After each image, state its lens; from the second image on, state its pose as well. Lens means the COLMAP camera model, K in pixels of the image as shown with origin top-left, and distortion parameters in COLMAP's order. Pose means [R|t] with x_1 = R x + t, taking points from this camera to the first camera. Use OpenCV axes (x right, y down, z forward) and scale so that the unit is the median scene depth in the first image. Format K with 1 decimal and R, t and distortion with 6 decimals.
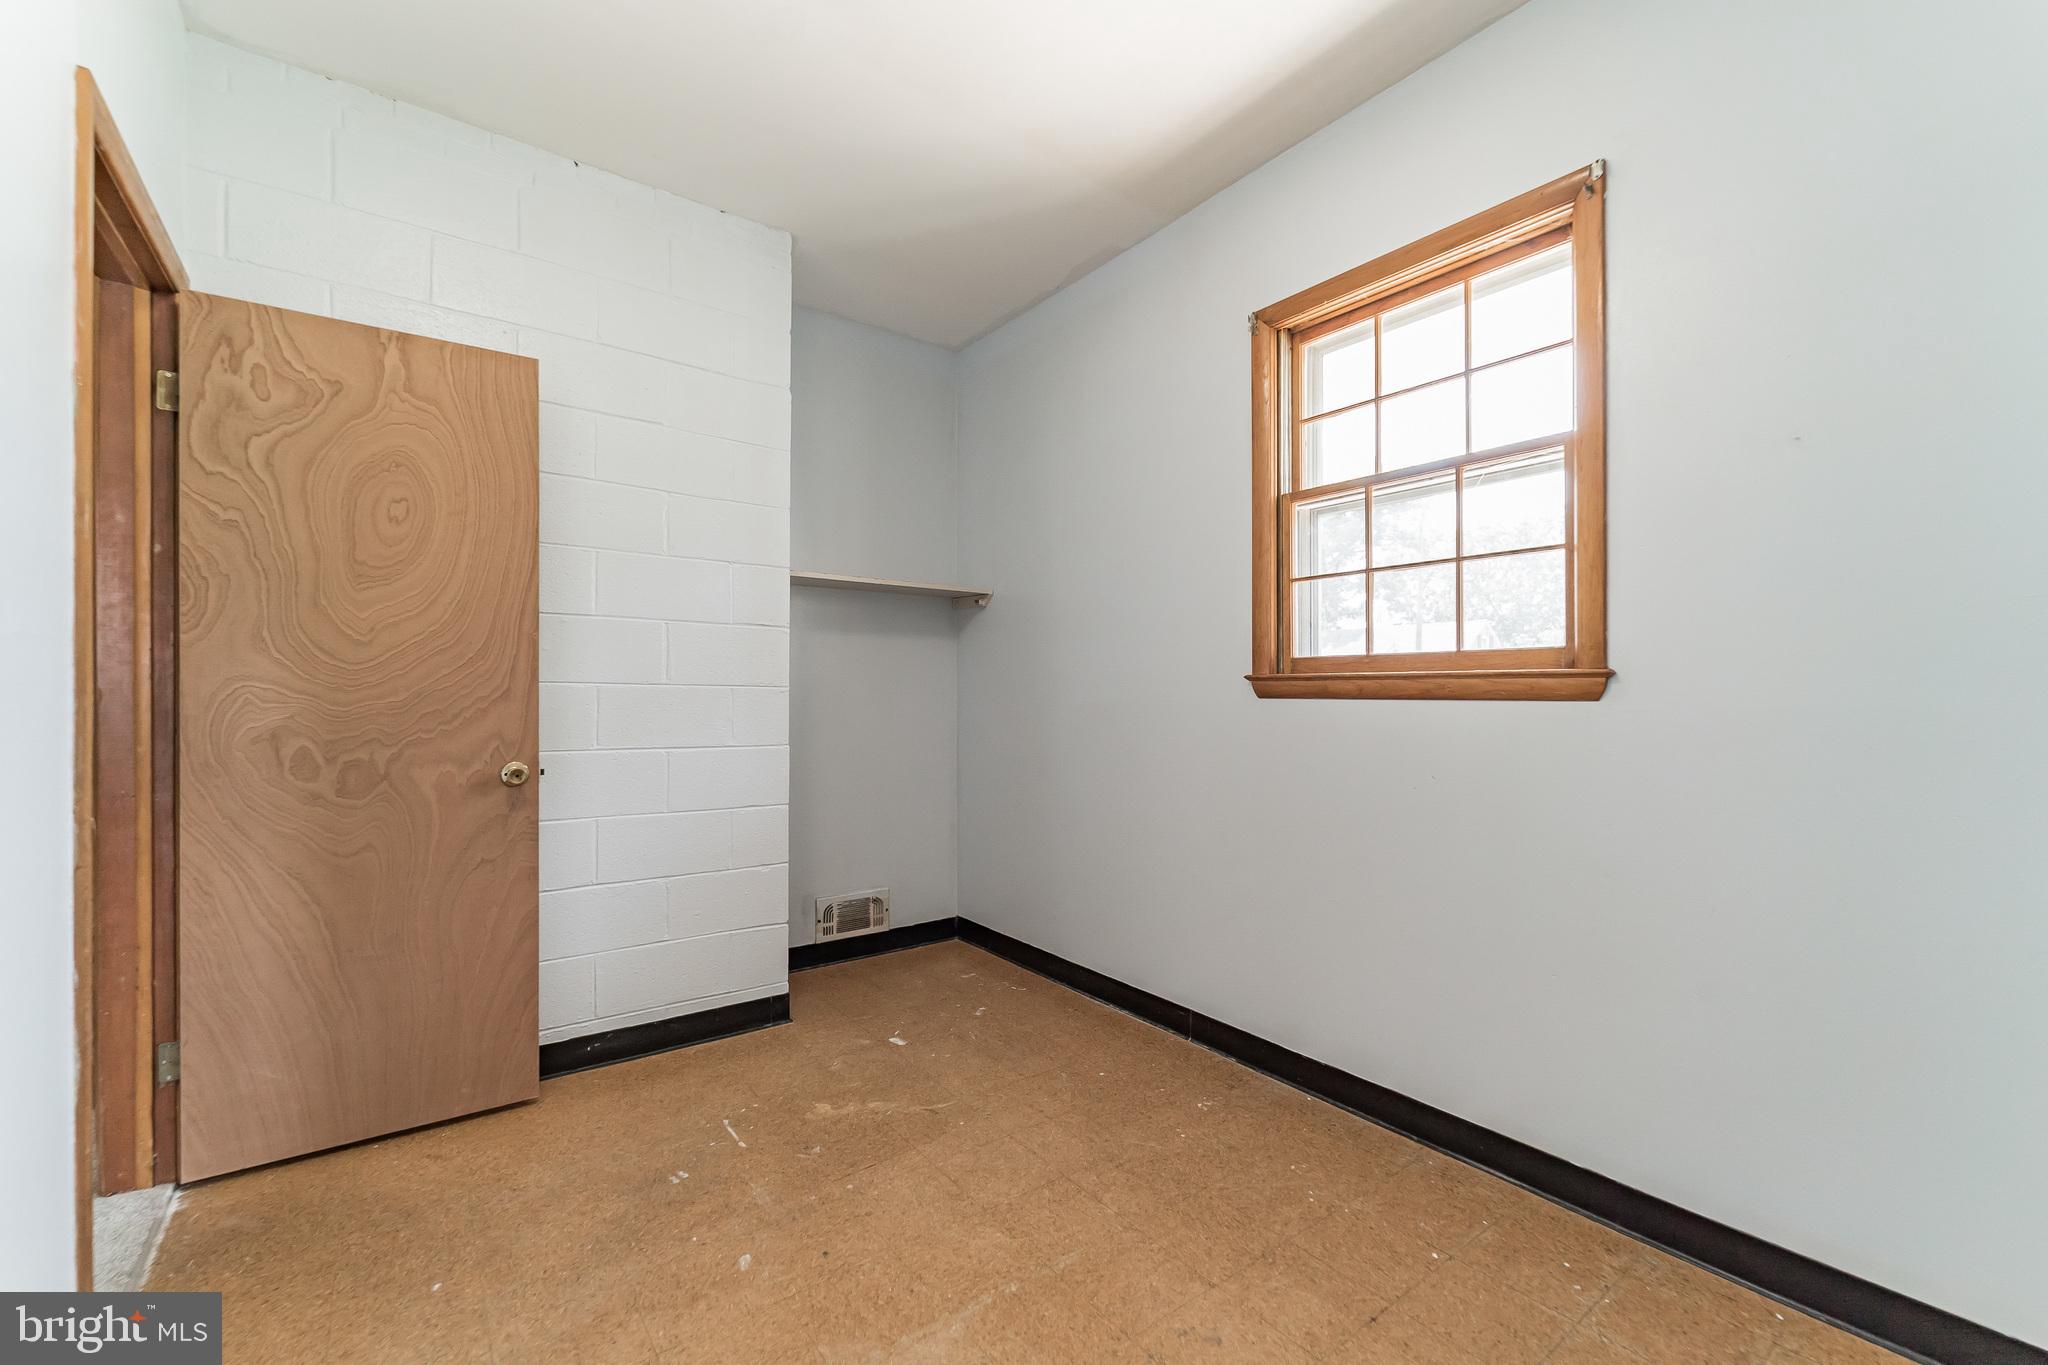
lens RADIAL K [[836.8, 0, 1015.2], [0, 836.8, 694.6], [0, 0, 1]] dist [0.000768, -0.000279]
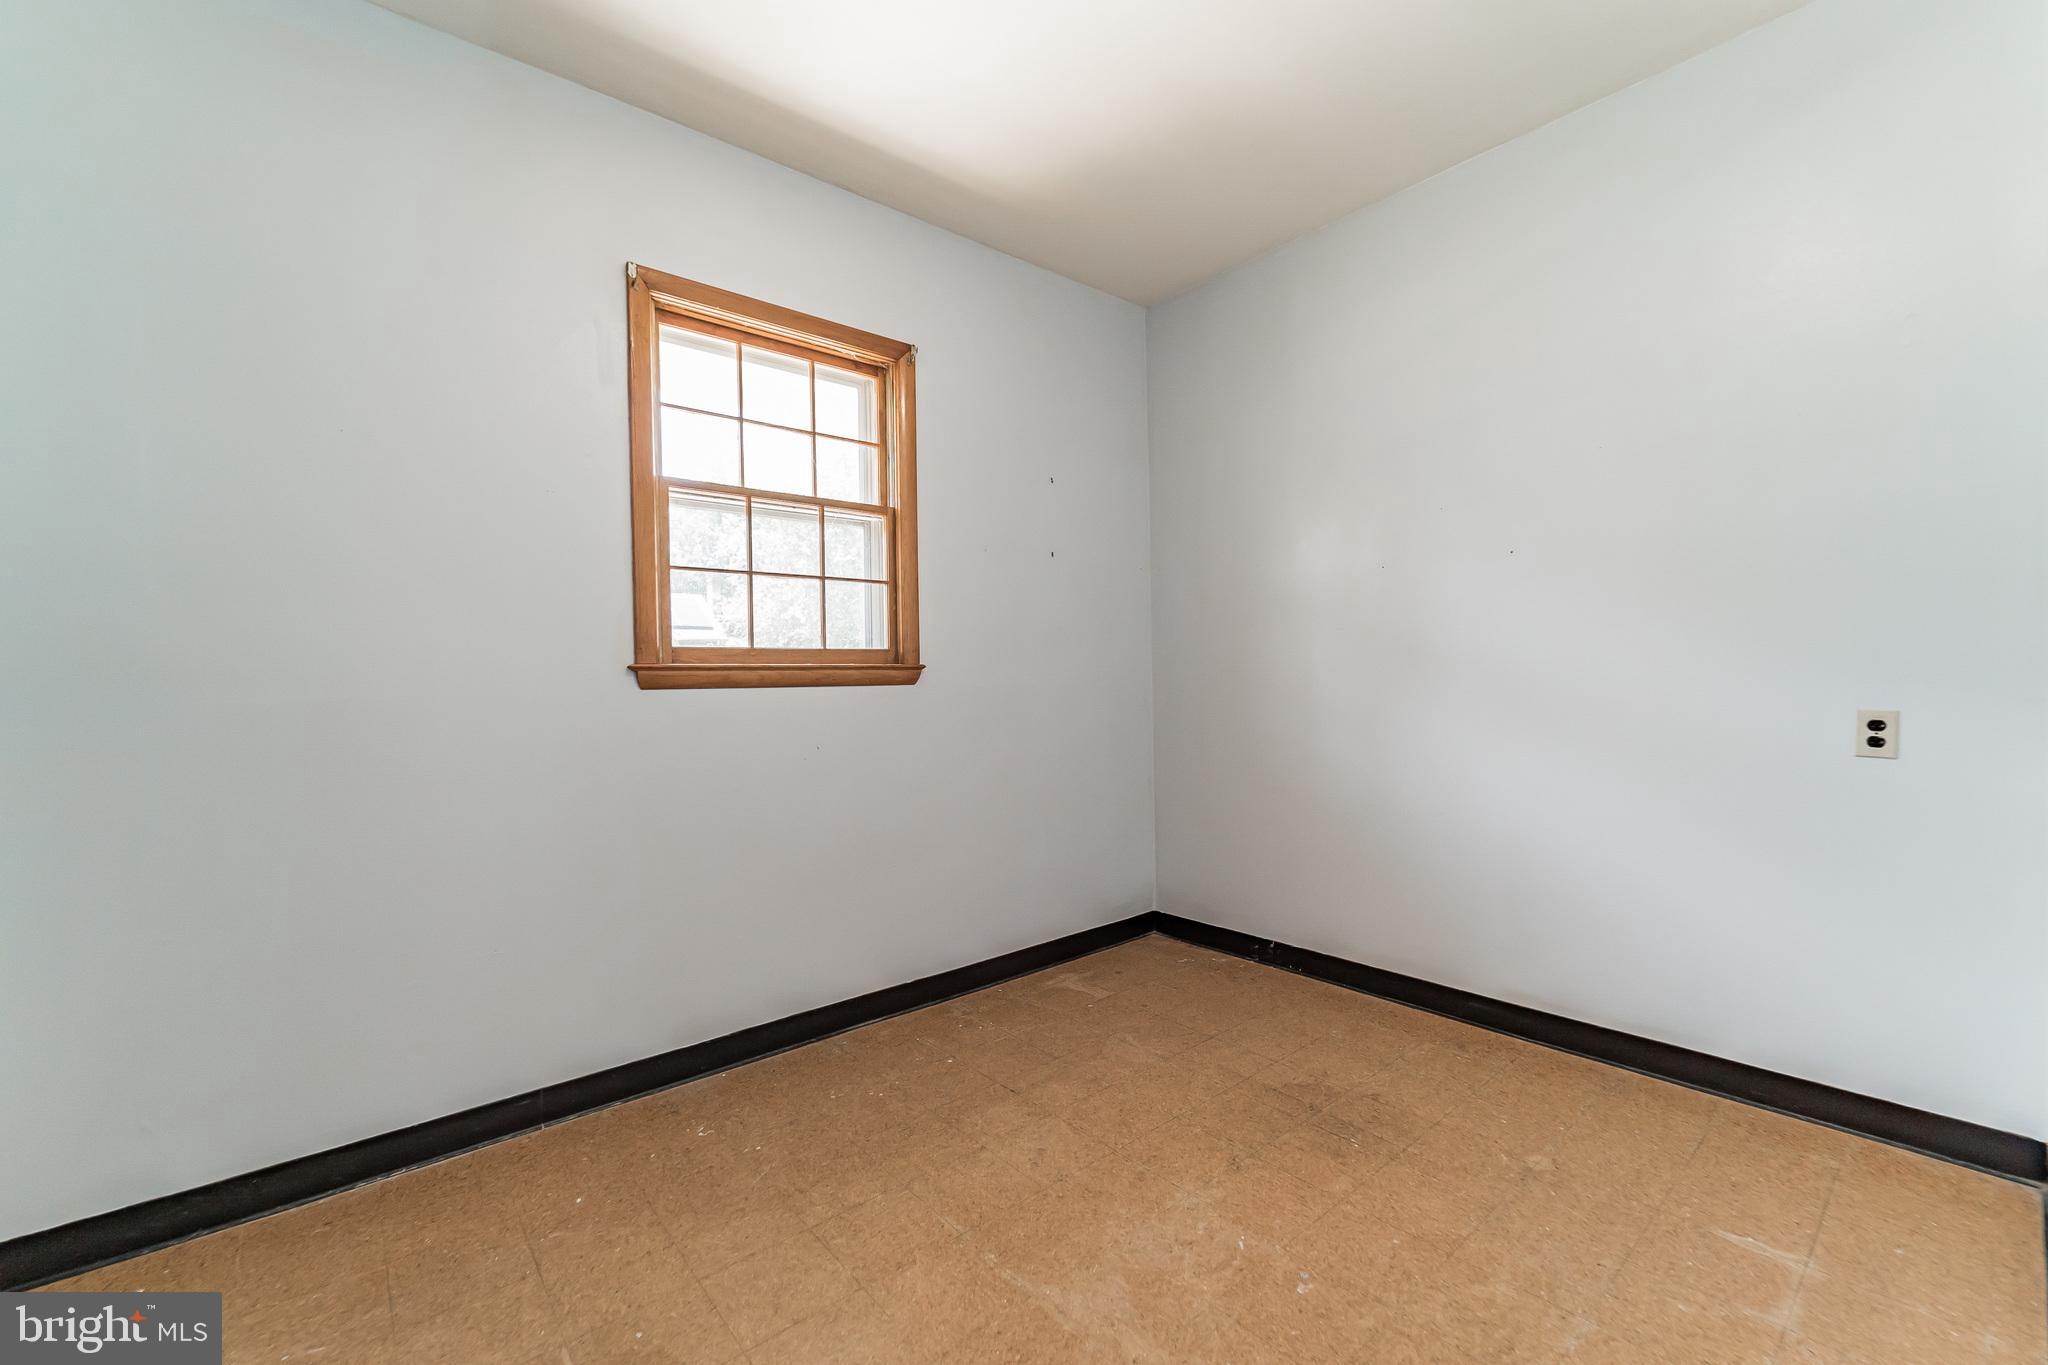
lens RADIAL K [[836.8, 0, 1015.2], [0, 836.8, 694.6], [0, 0, 1]] dist [0.000768, -0.000279]
pose [[-0.057600, -0.021969, 0.998098, -0.781273], [0.020545, 0.999520, 0.023186, -0.004422], [-0.998128, 0.021841, -0.057121, 0.778566]]
